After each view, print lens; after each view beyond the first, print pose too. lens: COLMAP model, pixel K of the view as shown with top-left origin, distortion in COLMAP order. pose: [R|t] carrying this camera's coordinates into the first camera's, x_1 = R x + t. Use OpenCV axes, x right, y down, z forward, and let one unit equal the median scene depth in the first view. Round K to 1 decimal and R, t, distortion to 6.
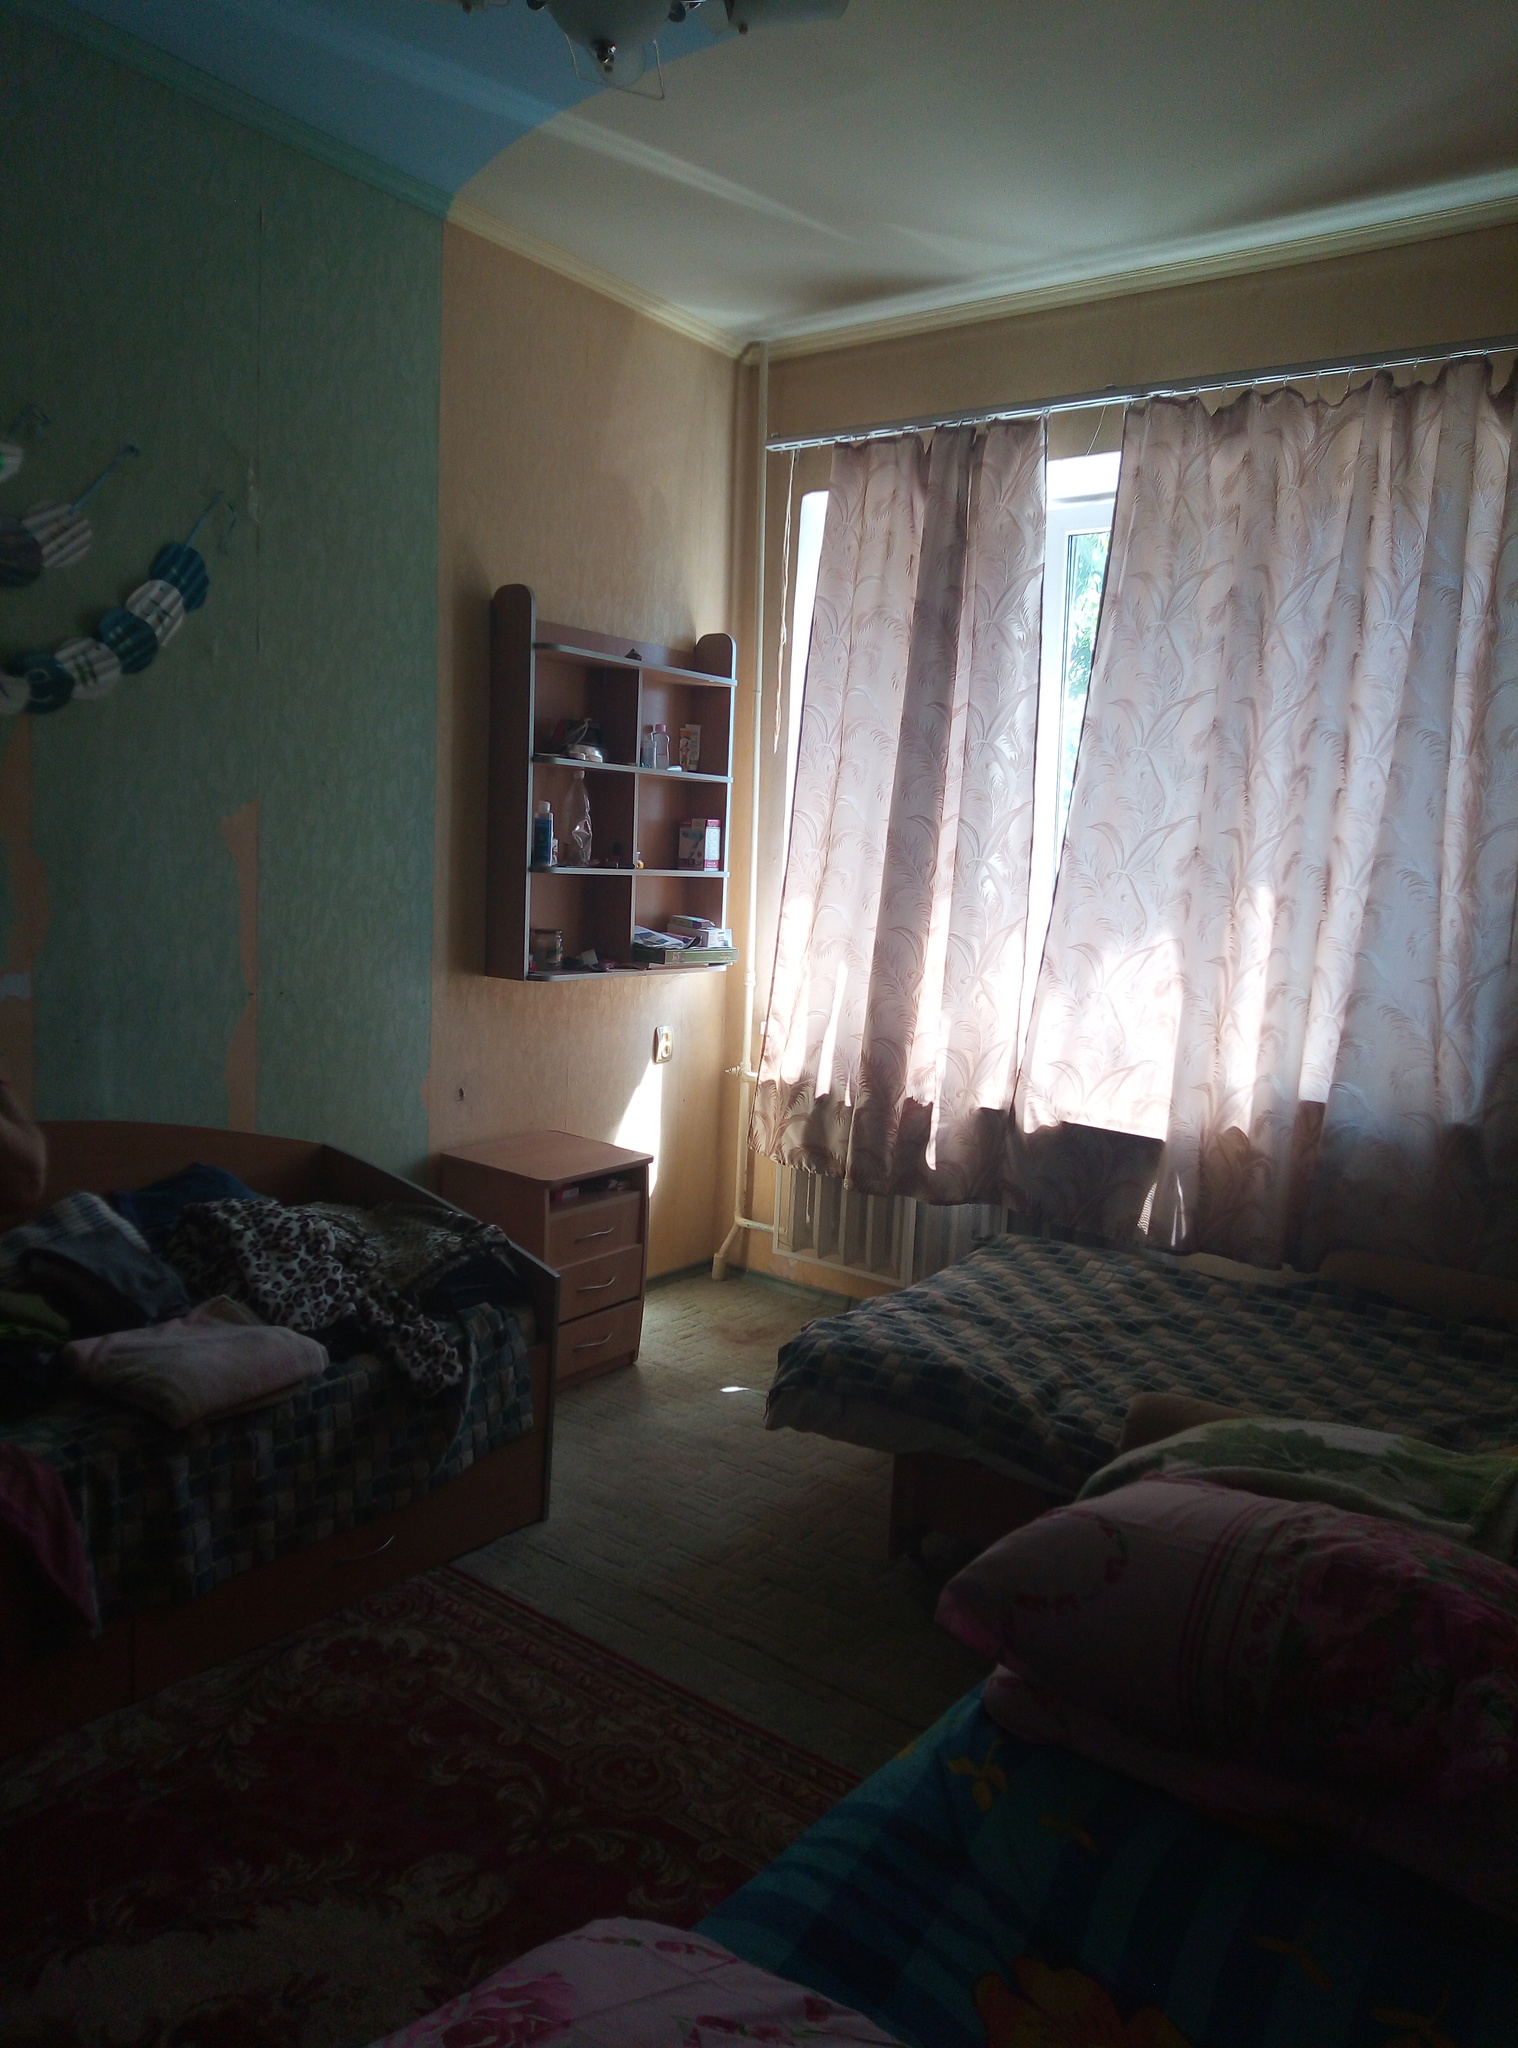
lens RADIAL K [[1502.9, 0, 753.7], [0, 1502.9, 1027.1], [0, 0, 1]] dist [0.032469, -0.000353]
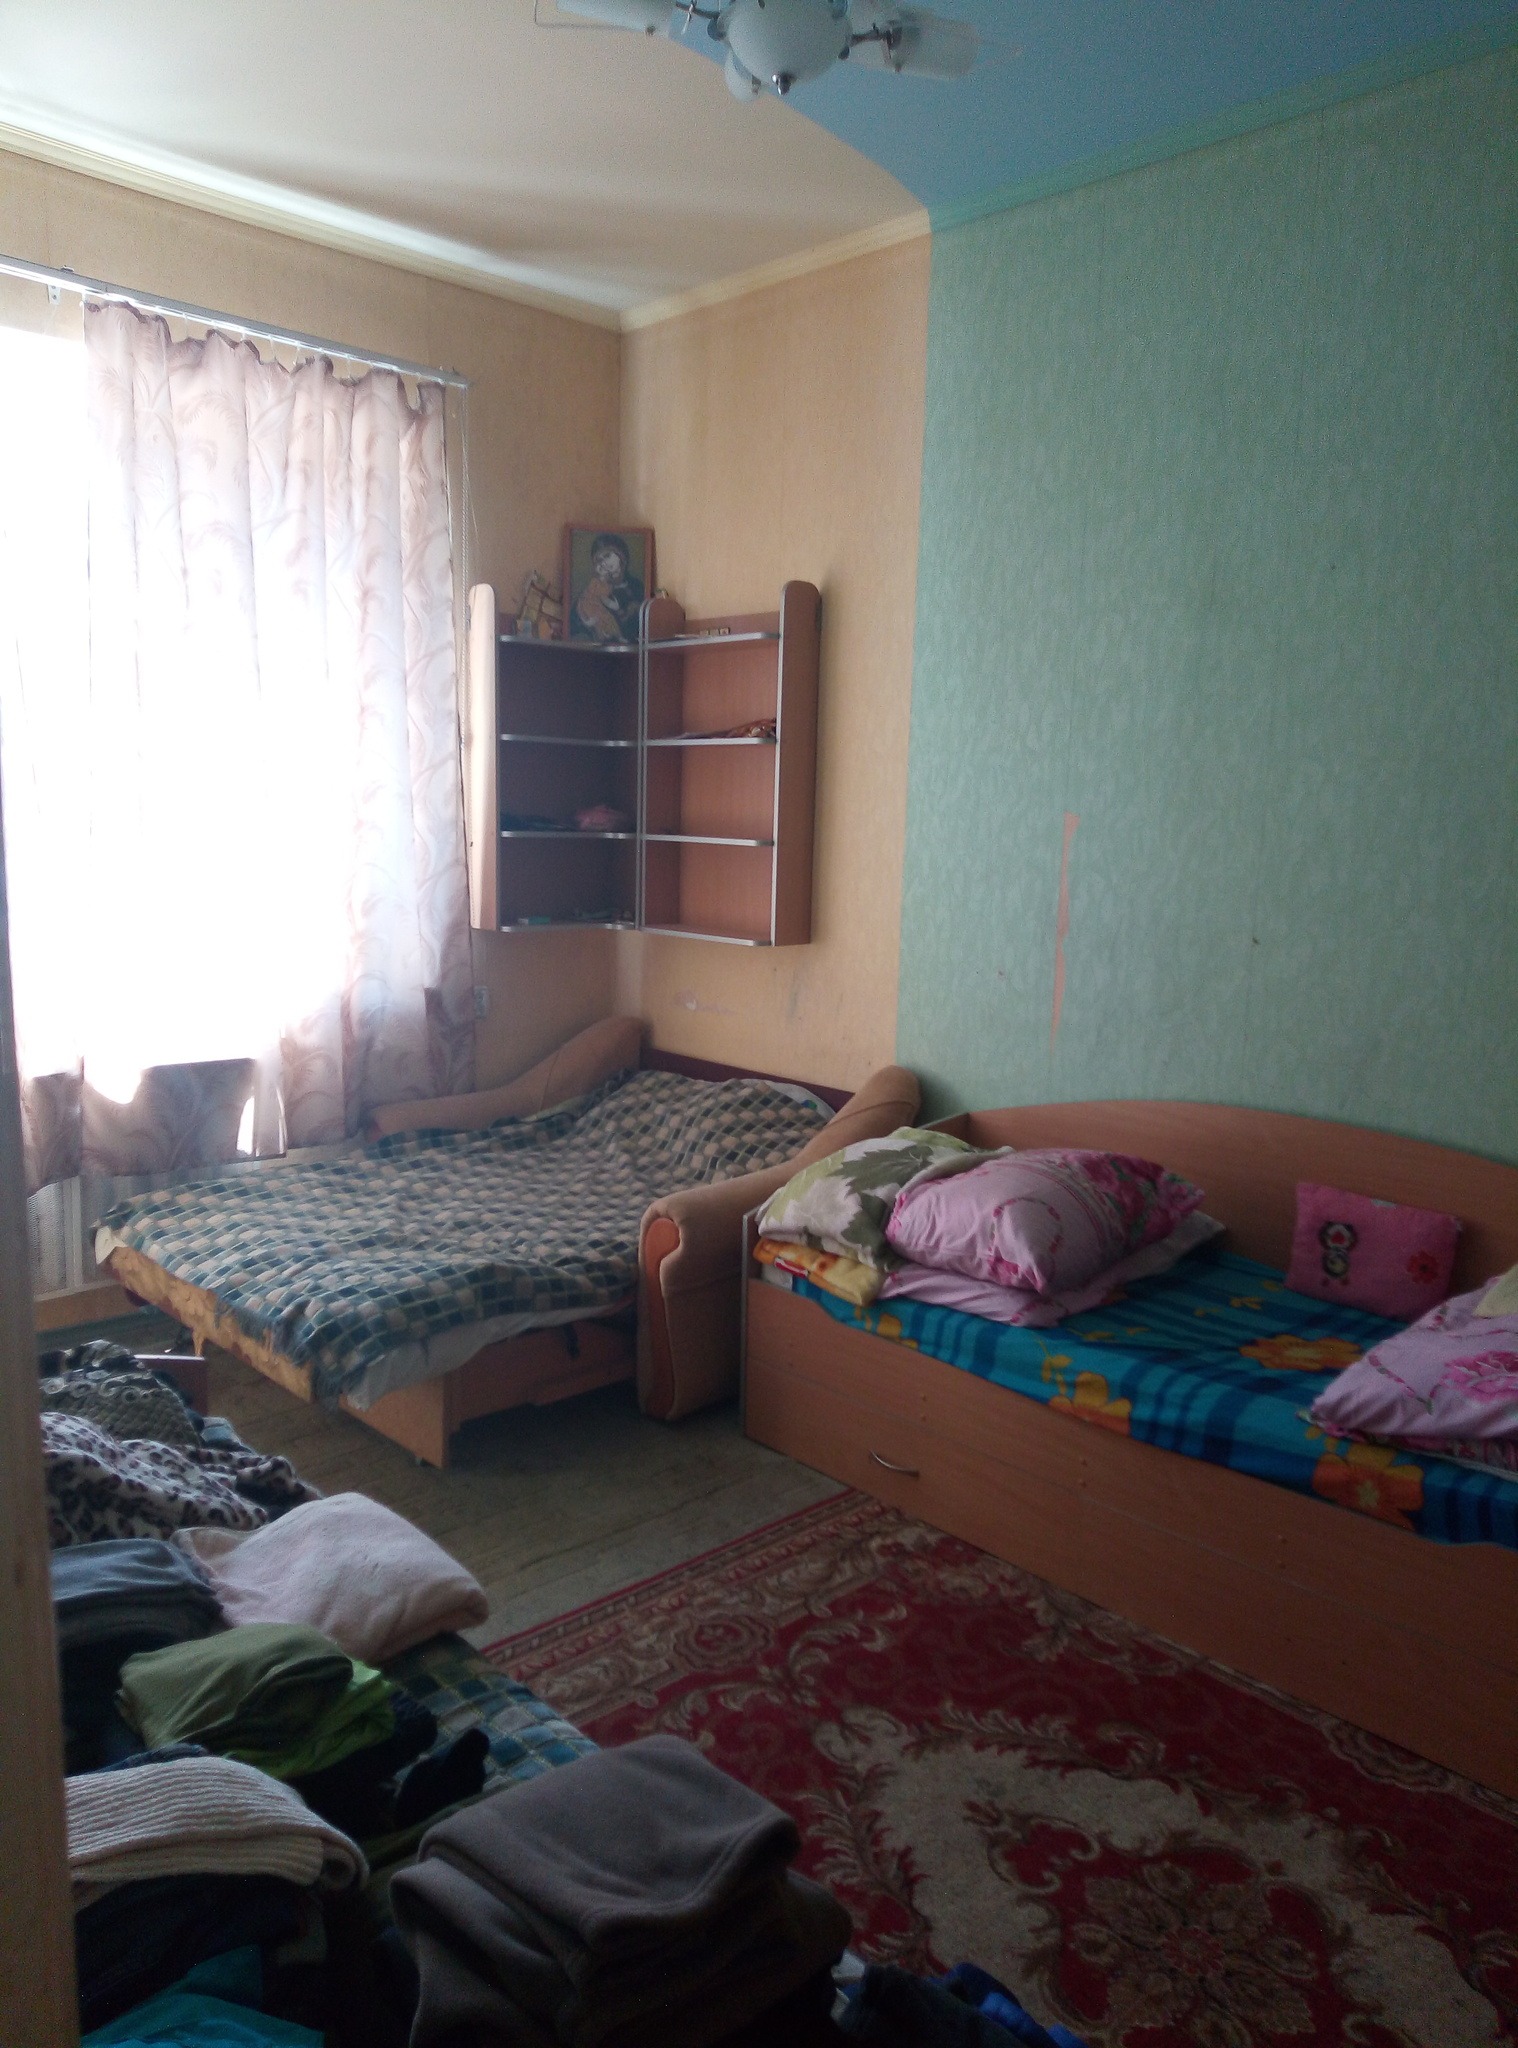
lens RADIAL K [[1502.9, 0, 755.6], [0, 1502.9, 1027.2], [0, 0, 1]] dist [0.032469, -0.000353]
pose [[0.169433, -0.202958, 0.964417, -0.773464], [0.110573, 0.976302, 0.186033, -0.115999], [-0.979319, 0.075119, 0.187860, 0.520125]]
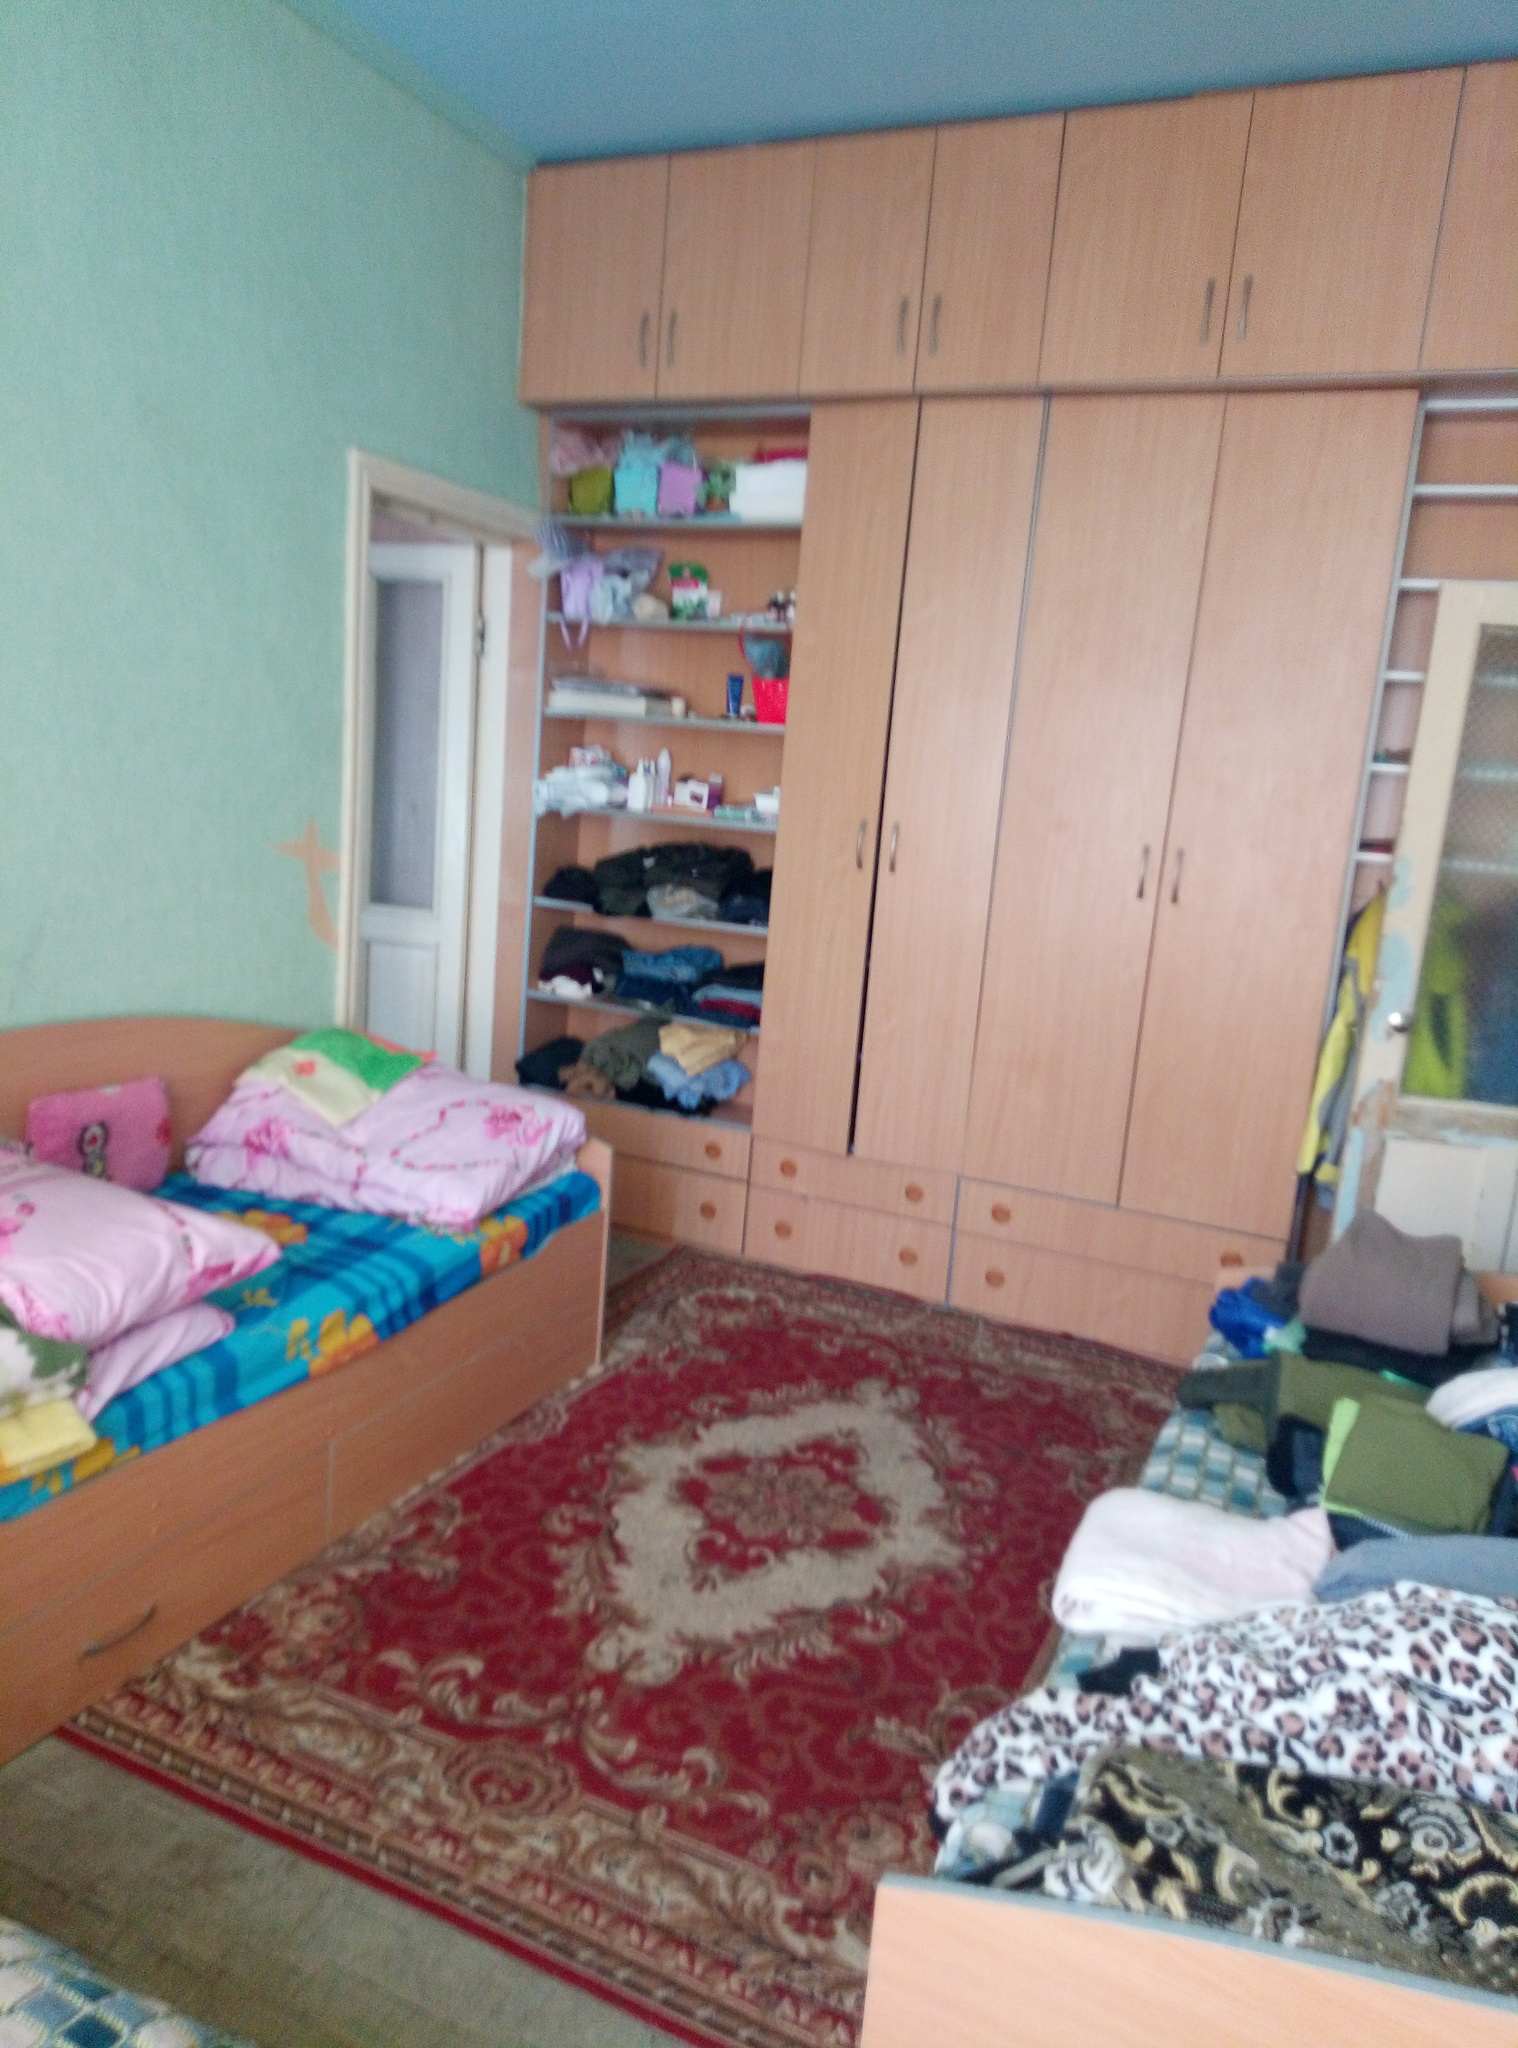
lens RADIAL K [[1438.3, 0, 752.2], [0, 1438.3, 1025.6], [0, 0, 1]] dist [0.006820, 0.001738]
pose [[-0.967298, -0.096678, -0.234496, 0.013809], [-0.163814, 0.943952, 0.286564, -0.142589], [0.193648, 0.315606, -0.928920, 1.203548]]
